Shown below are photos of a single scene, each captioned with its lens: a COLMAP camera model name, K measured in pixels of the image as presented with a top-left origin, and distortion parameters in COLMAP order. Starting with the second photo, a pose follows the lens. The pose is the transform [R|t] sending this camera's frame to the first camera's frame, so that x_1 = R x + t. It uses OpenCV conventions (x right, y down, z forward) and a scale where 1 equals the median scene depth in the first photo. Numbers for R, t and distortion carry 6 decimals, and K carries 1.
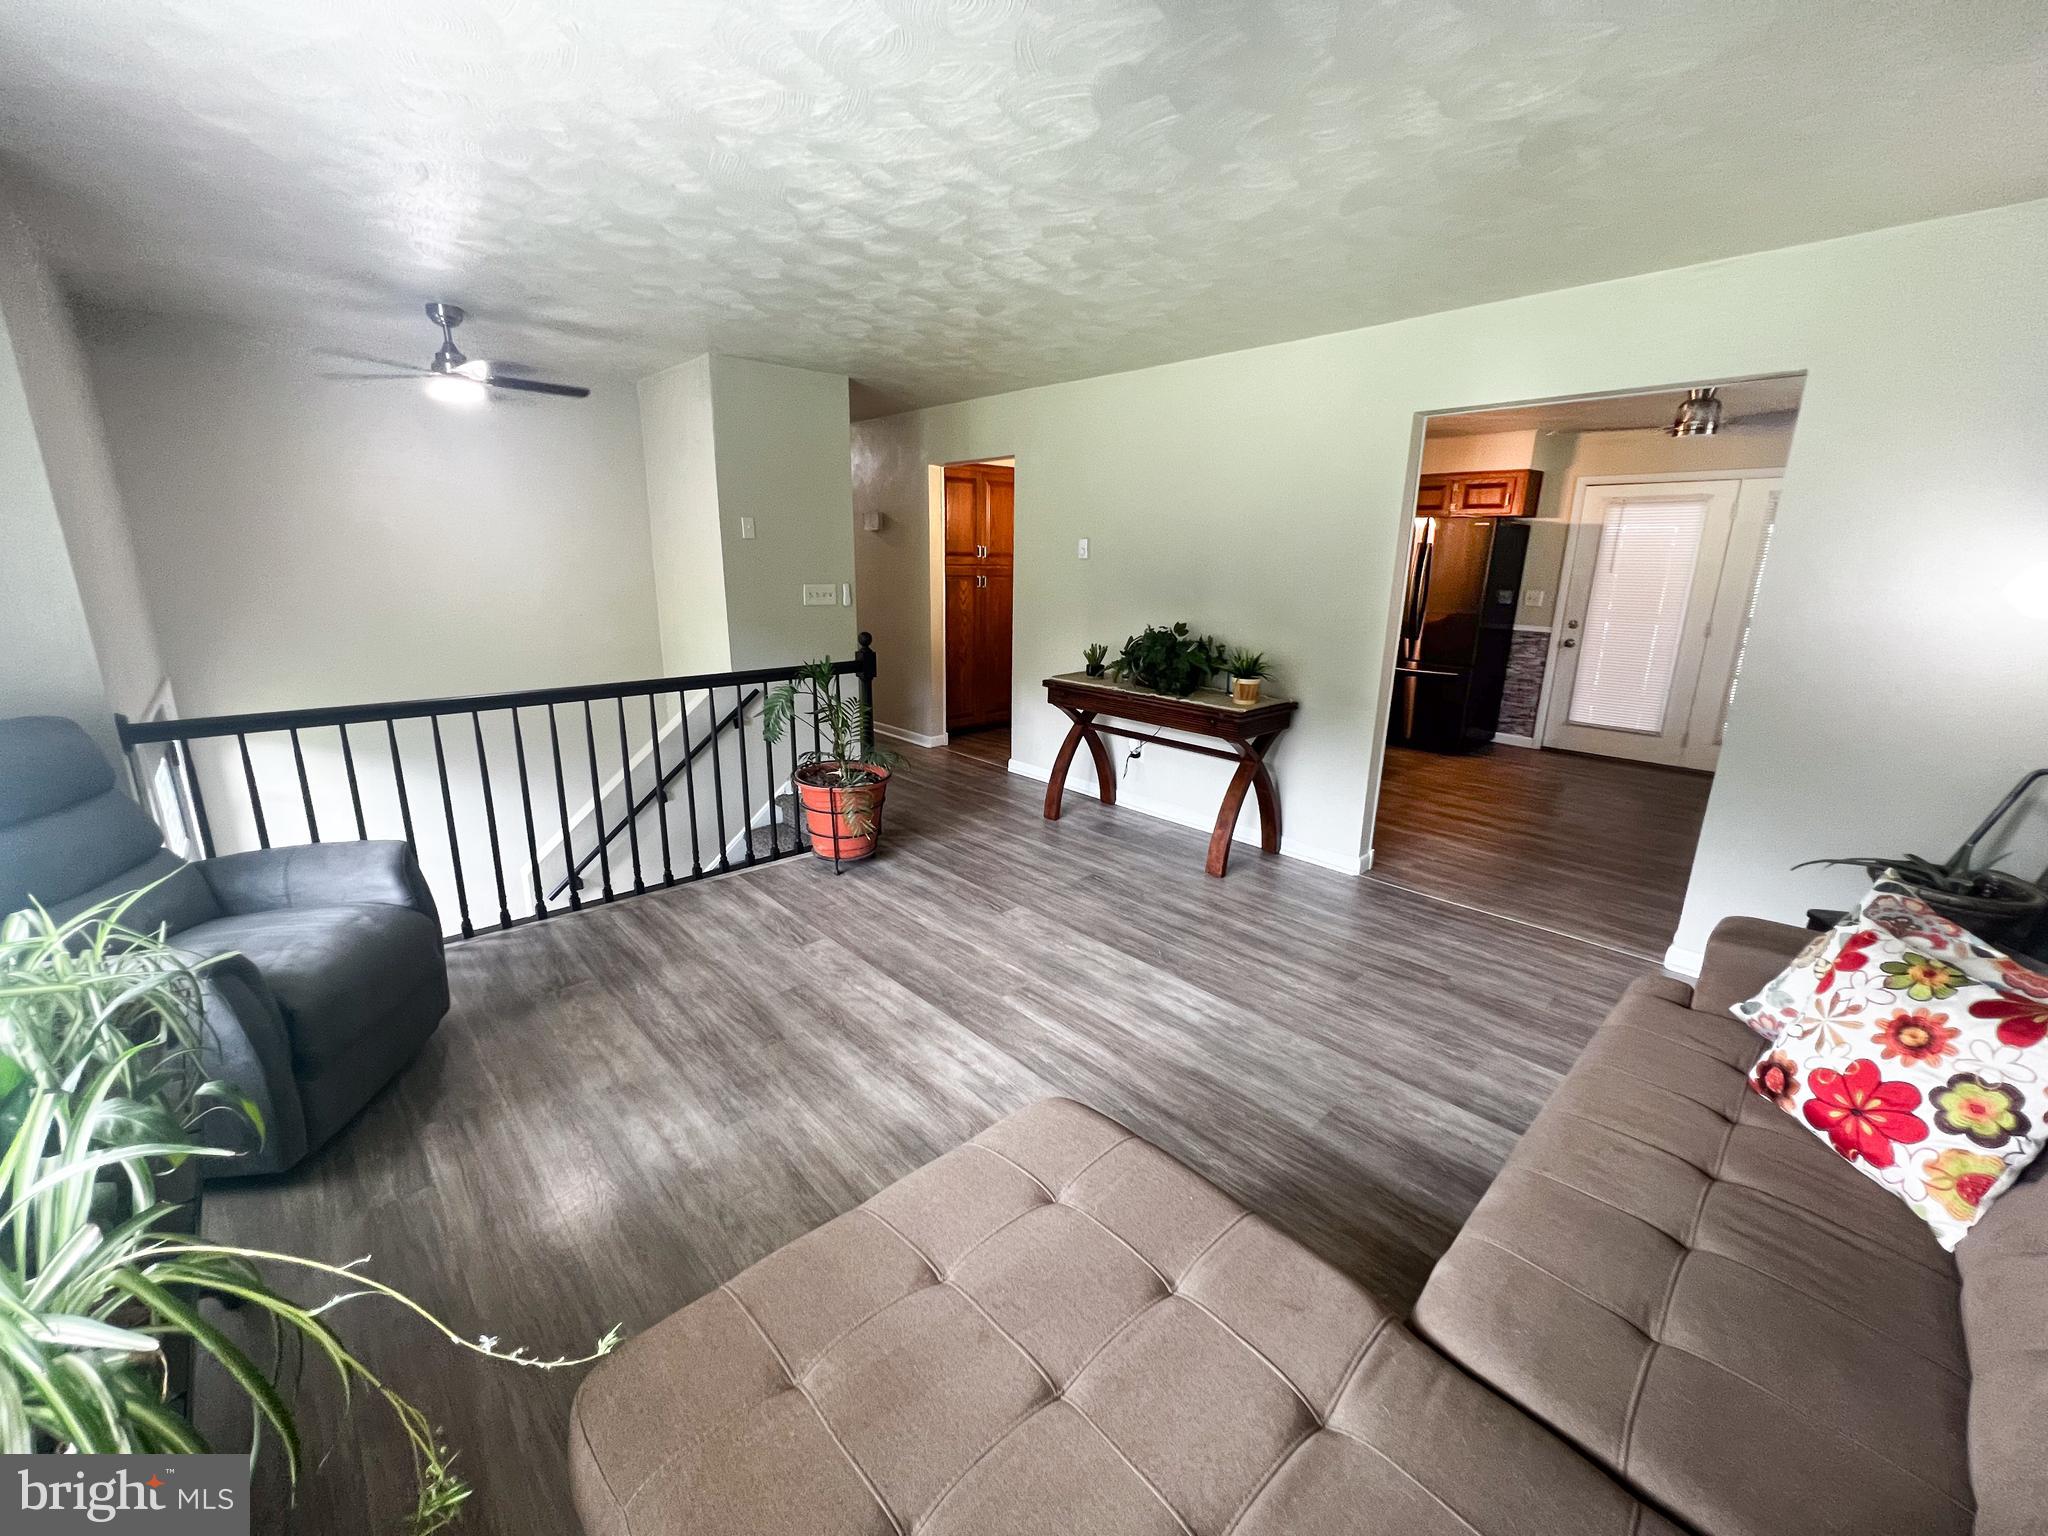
lens RADIAL K [[814.4, 0, 1034.2], [0, 814.4, 763.6], [0, 0, 1]] dist [-0.001765, -0.000486]
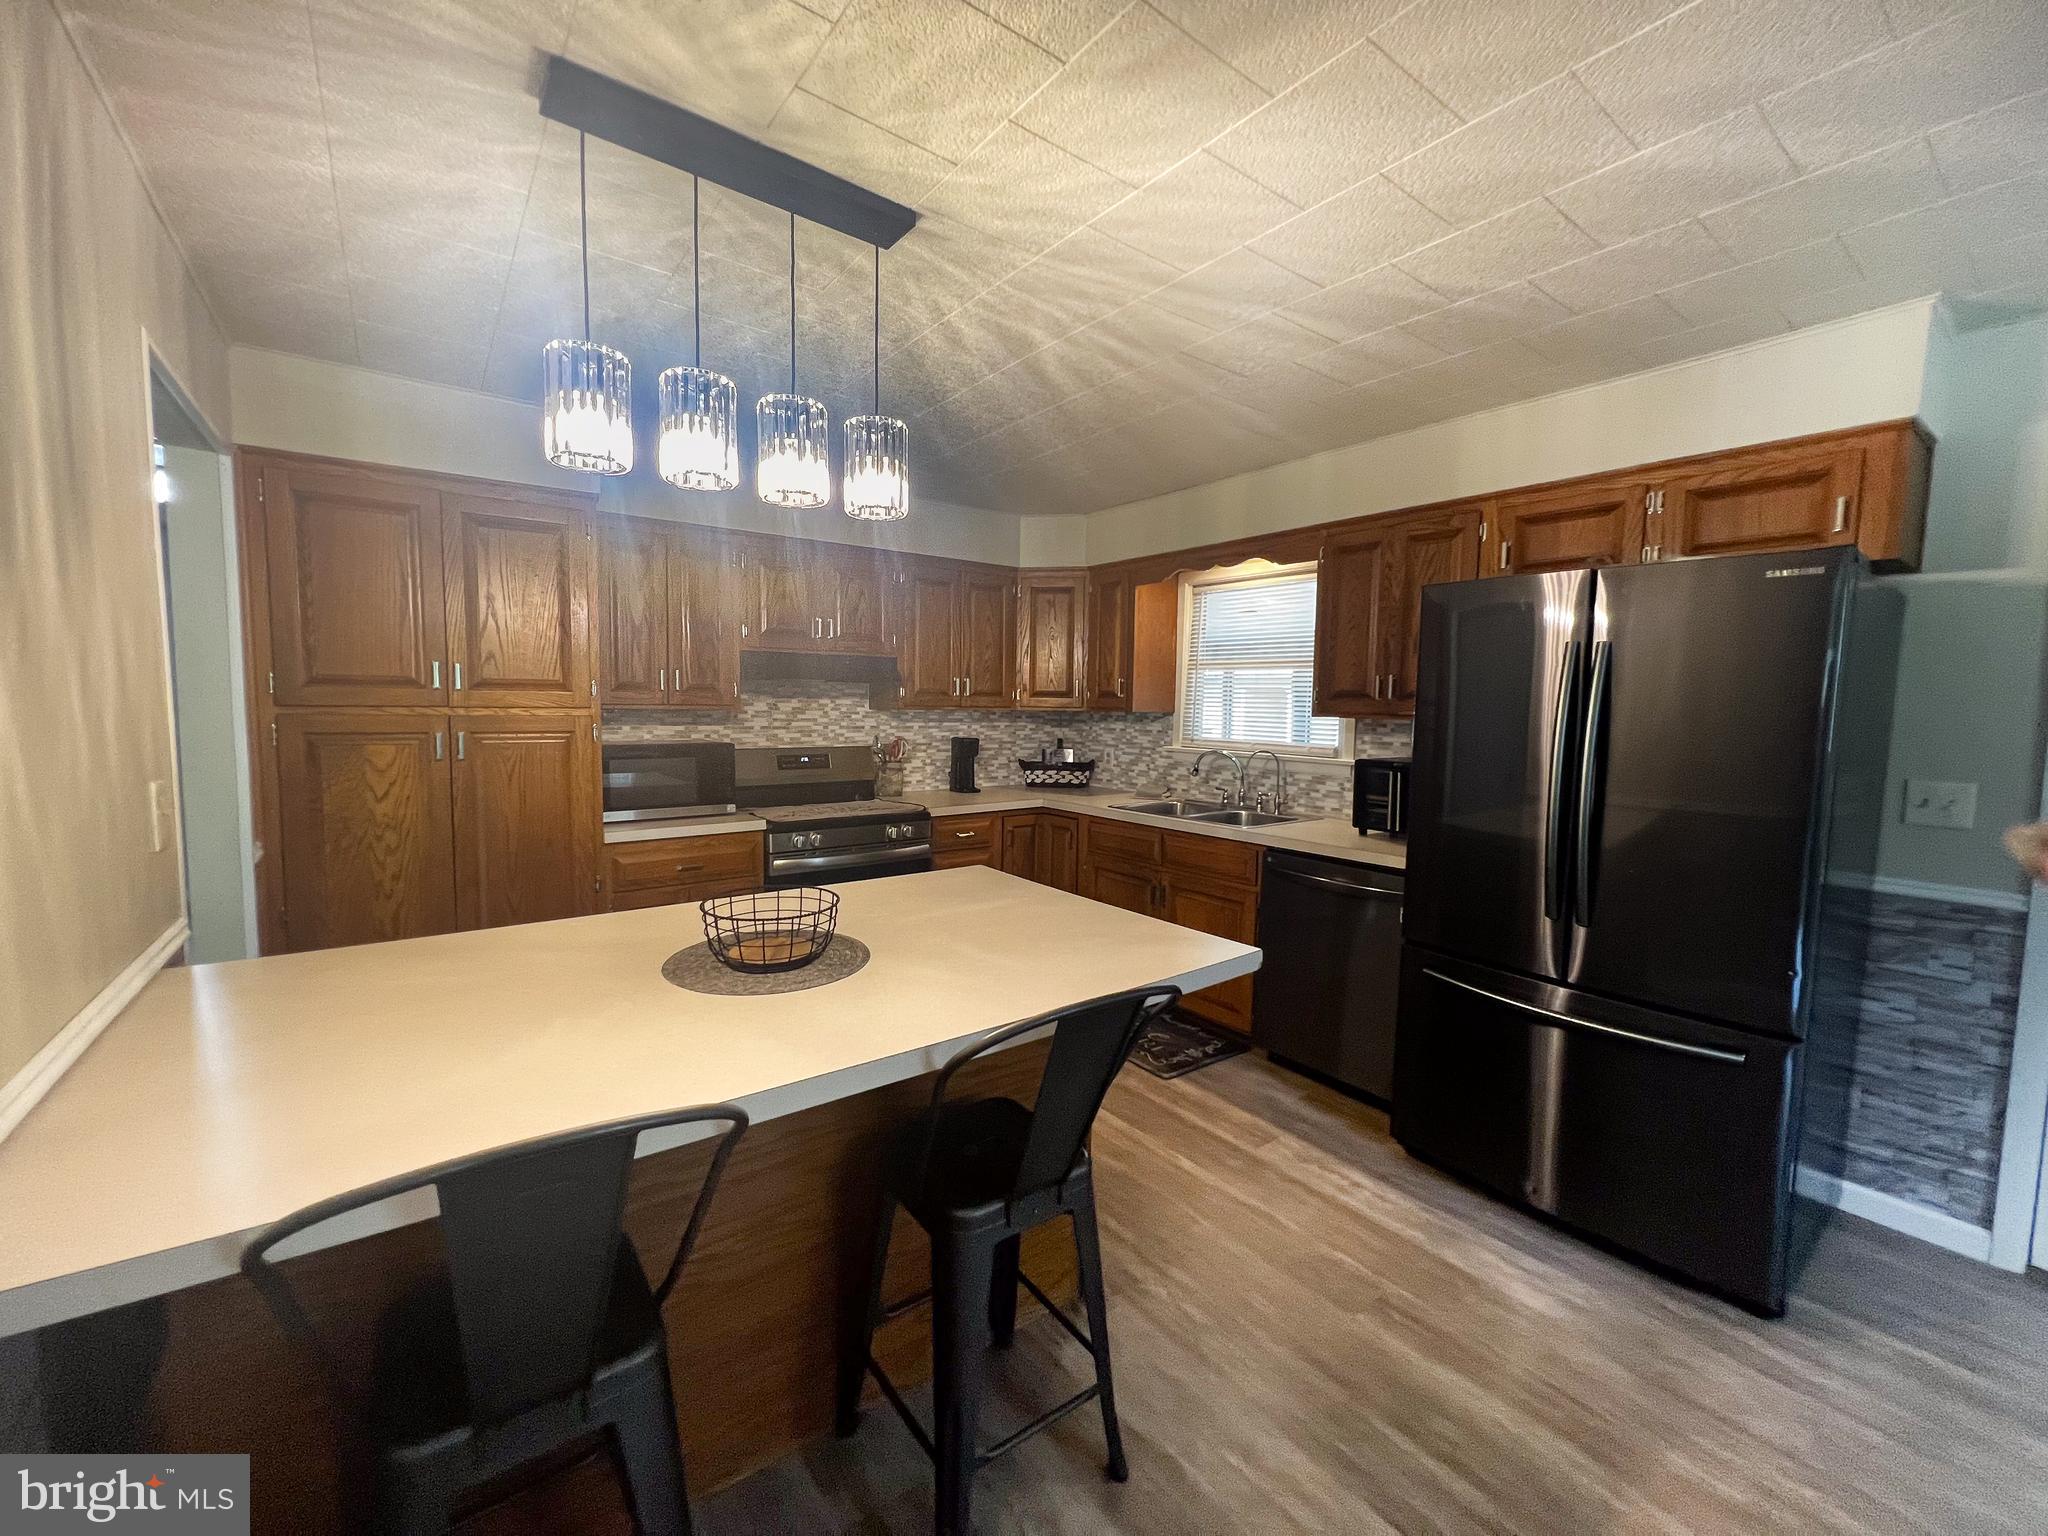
lens RADIAL K [[826.4, 0, 1022.6], [0, 826.4, 770.3], [0, 0, 1]] dist [-0.012312, -0.000645]
pose [[0.993140, 0.007715, -0.116674, 0.270924], [-0.027754, 0.984859, -0.171122, -0.147571], [0.113588, 0.173186, 0.978317, 0.618984]]
